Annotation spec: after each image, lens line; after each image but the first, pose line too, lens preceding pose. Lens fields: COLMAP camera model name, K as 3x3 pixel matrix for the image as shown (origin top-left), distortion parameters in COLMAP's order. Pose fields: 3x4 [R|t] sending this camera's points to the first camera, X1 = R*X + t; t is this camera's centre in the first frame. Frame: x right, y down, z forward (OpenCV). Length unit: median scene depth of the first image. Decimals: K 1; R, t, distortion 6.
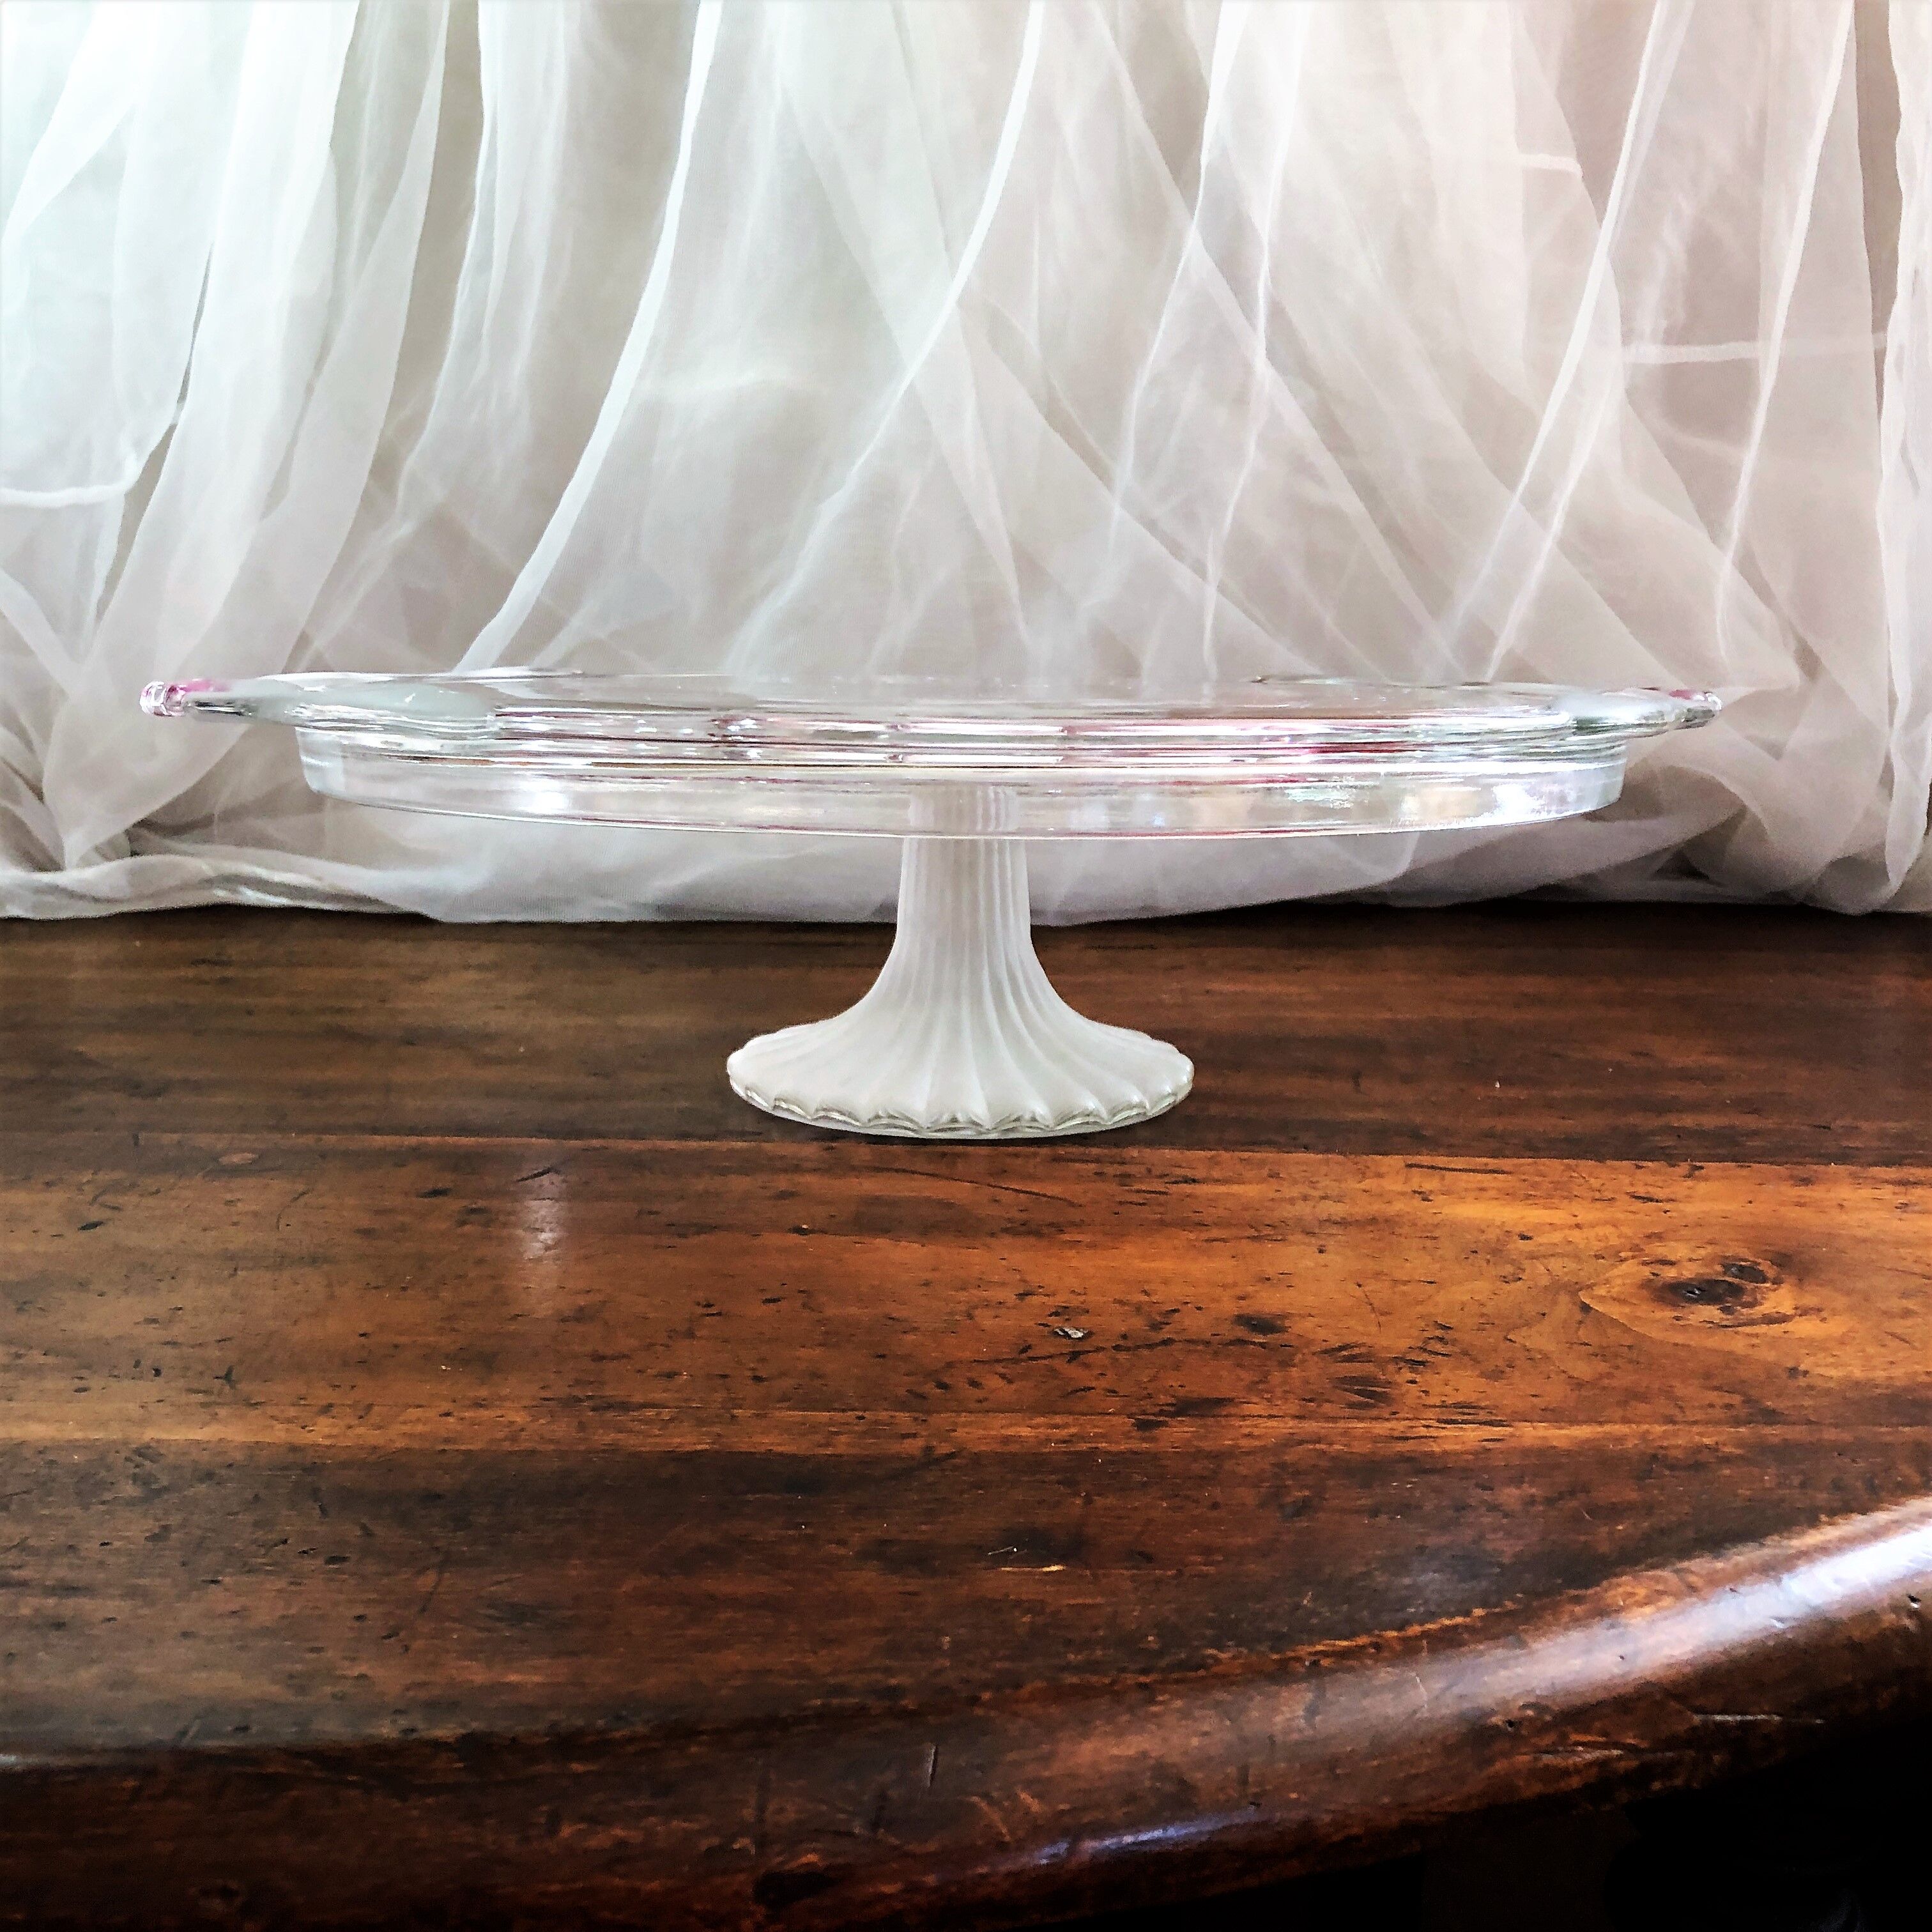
lens RADIAL K [[2138.3, 0, 966.0], [0, 2138.3, 966.0], [0, 0, 1]] dist [0.125246, -0.391151]
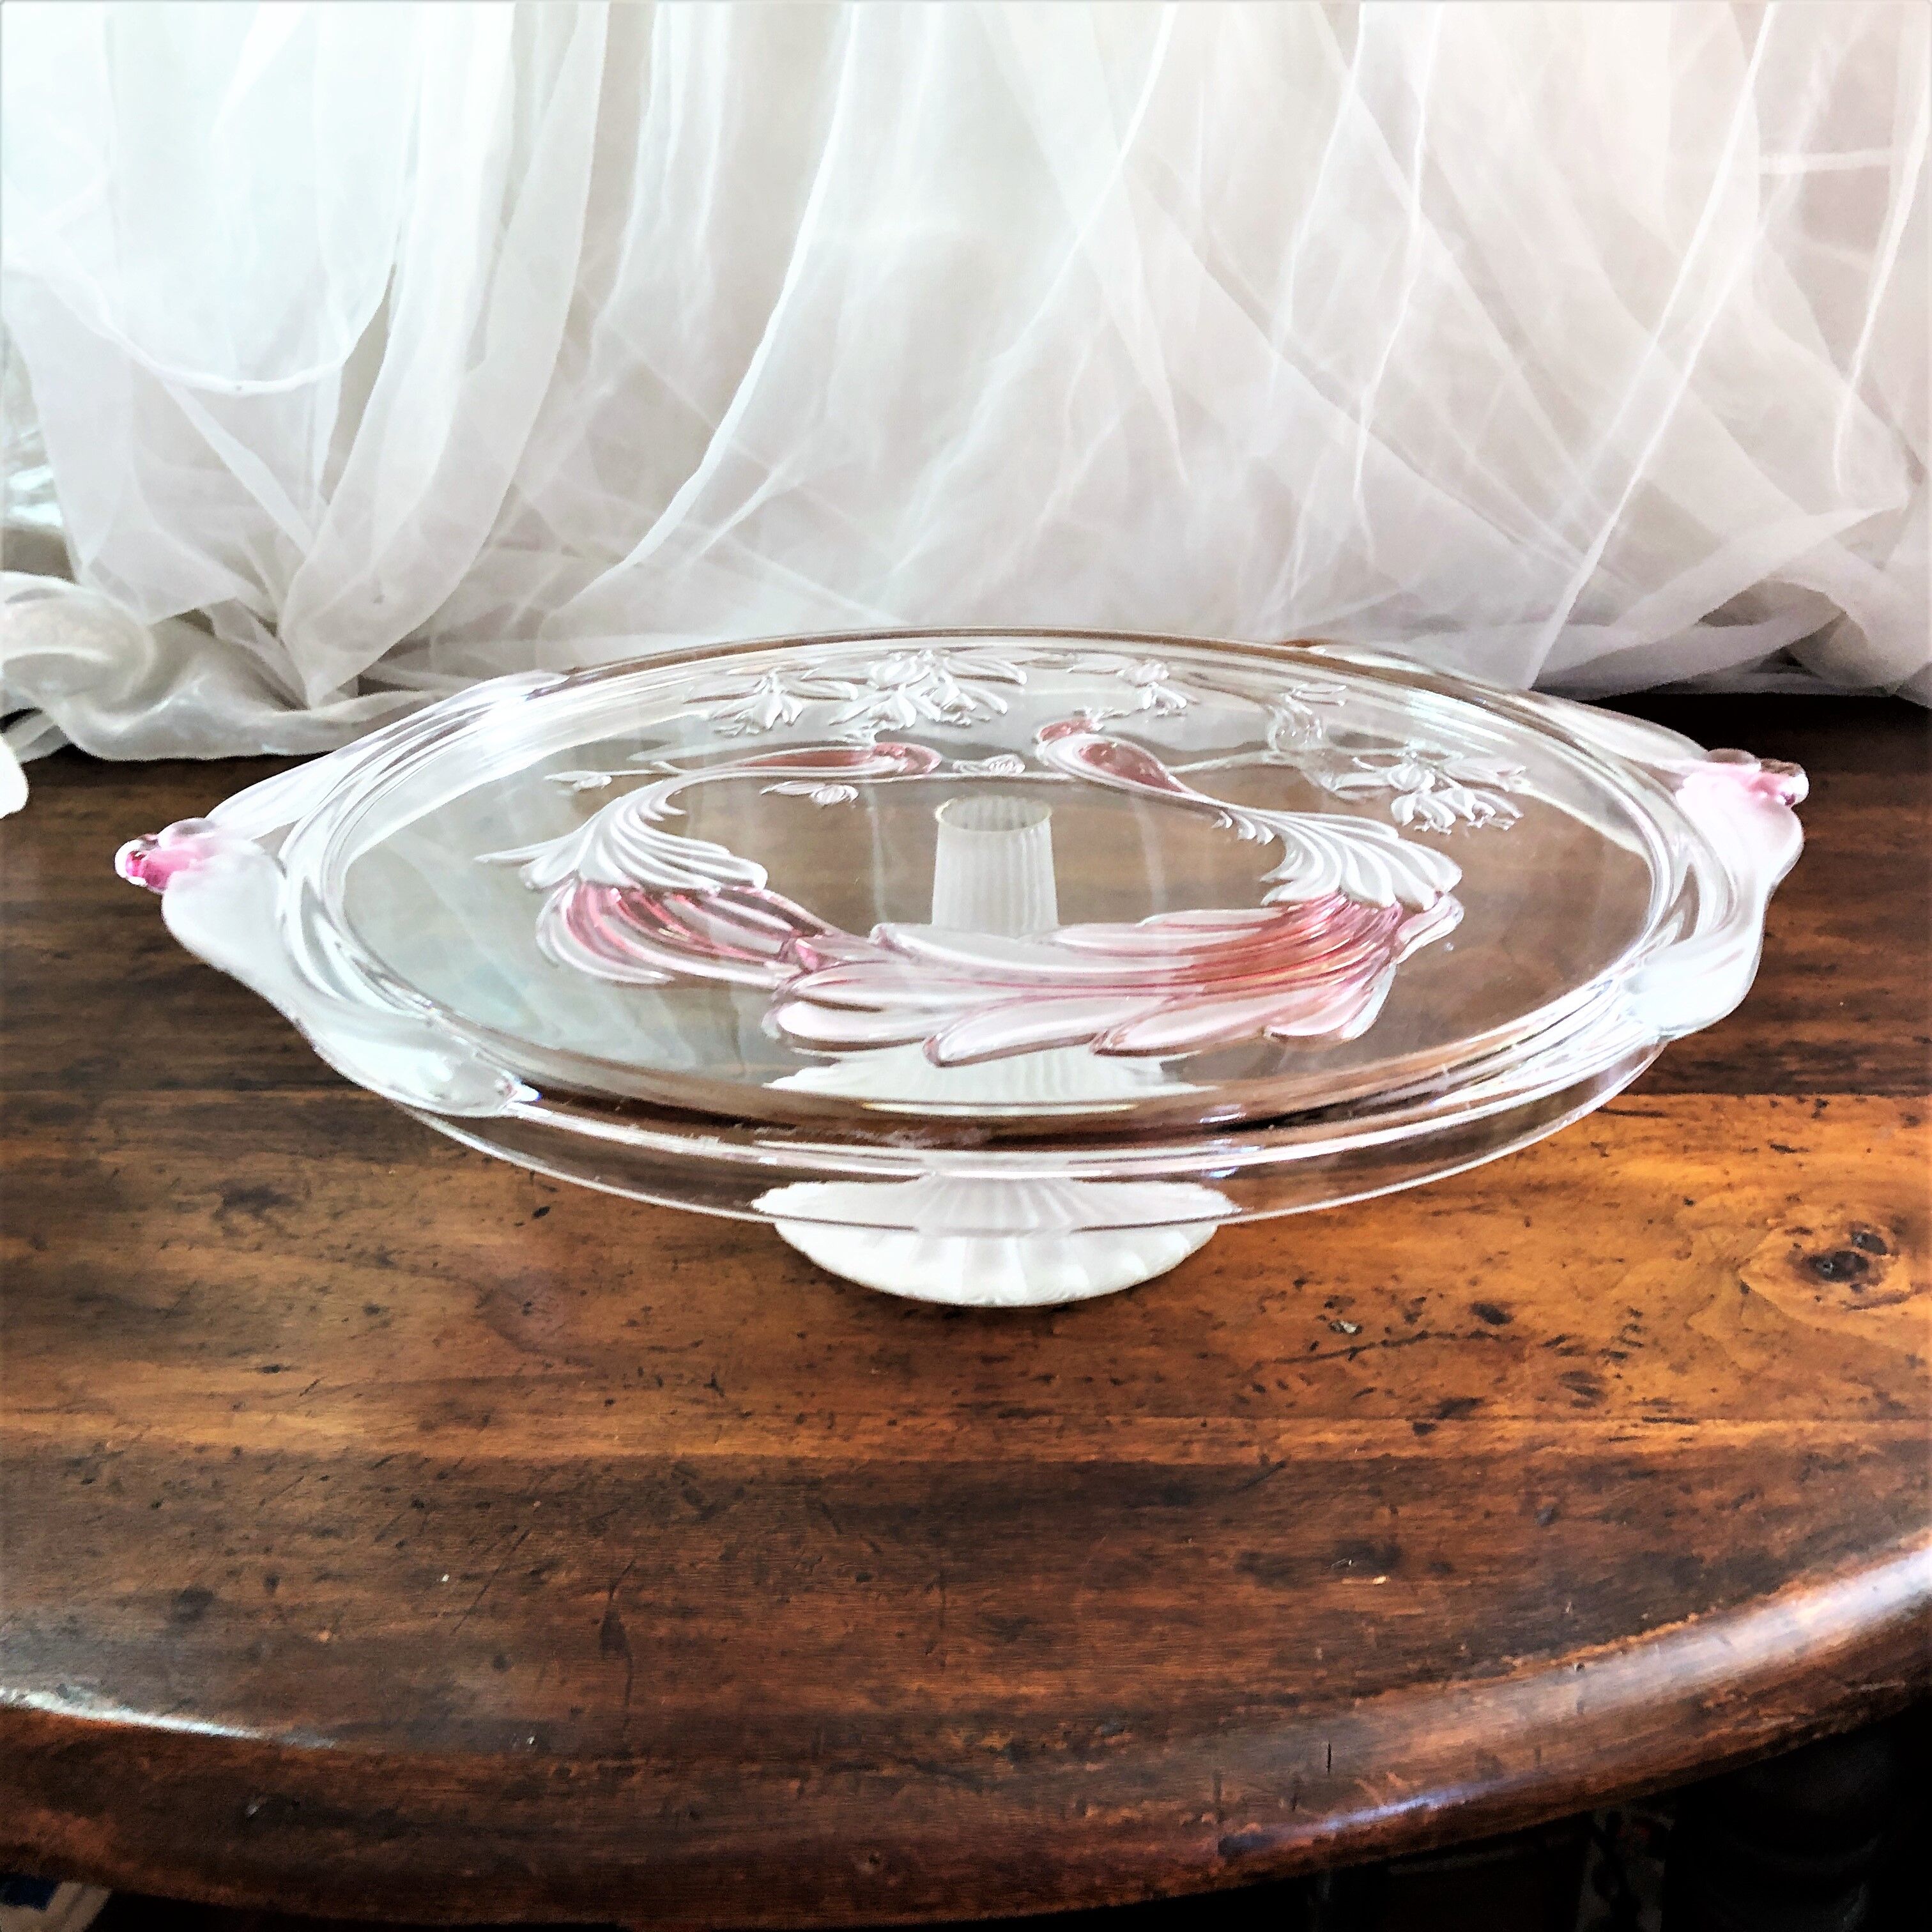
lens RADIAL K [[2161.2, 0, 957.9], [0, 2161.2, 940.1], [0, 0, 1]] dist [0.022415, -0.031598]
pose [[0.999797, -0.013813, -0.014663, -0.171185], [0.016453, 0.979919, 0.198715, -0.337099], [0.011623, -0.198916, 0.979948, -0.237149]]
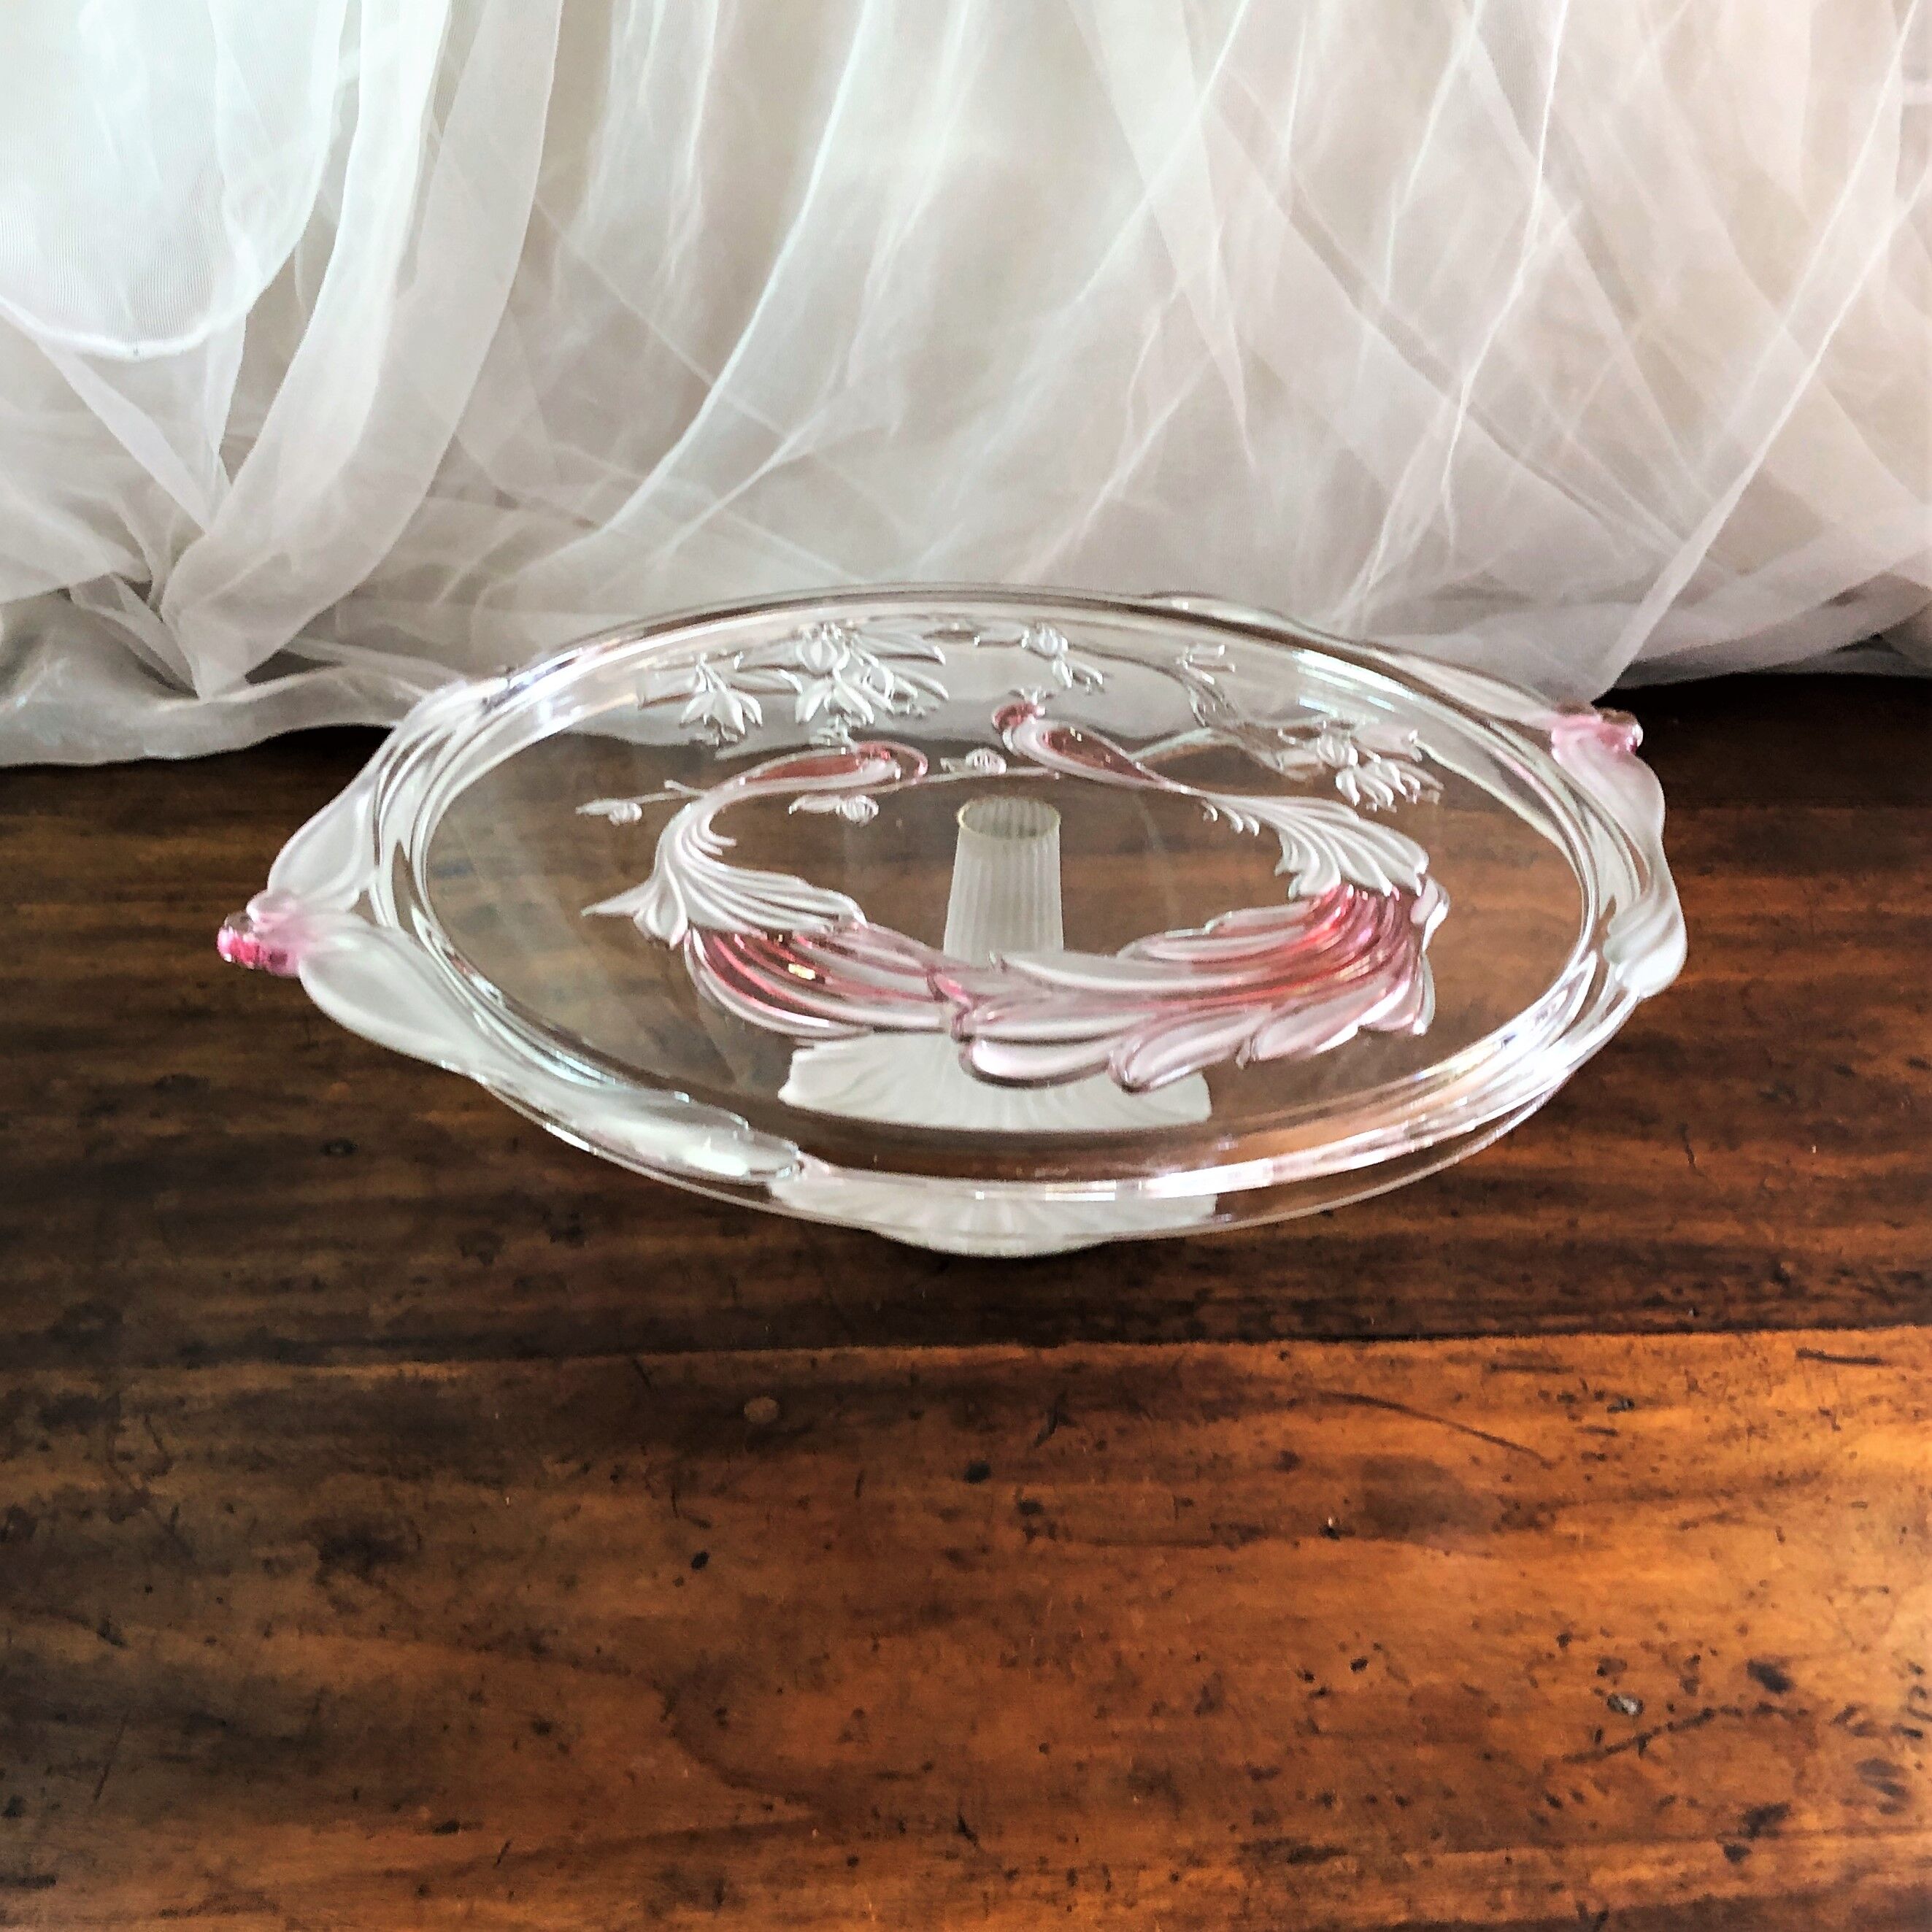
lens RADIAL K [[2461.6, 0, 1038.7], [0, 2461.6, 862.6], [0, 0, 1]] dist [0.025578, -0.064534]
pose [[0.992236, -0.012863, 0.123705, -0.463288], [-0.025790, 0.951738, 0.305825, -0.723661], [-0.121669, -0.306641, 0.944017, -0.108111]]
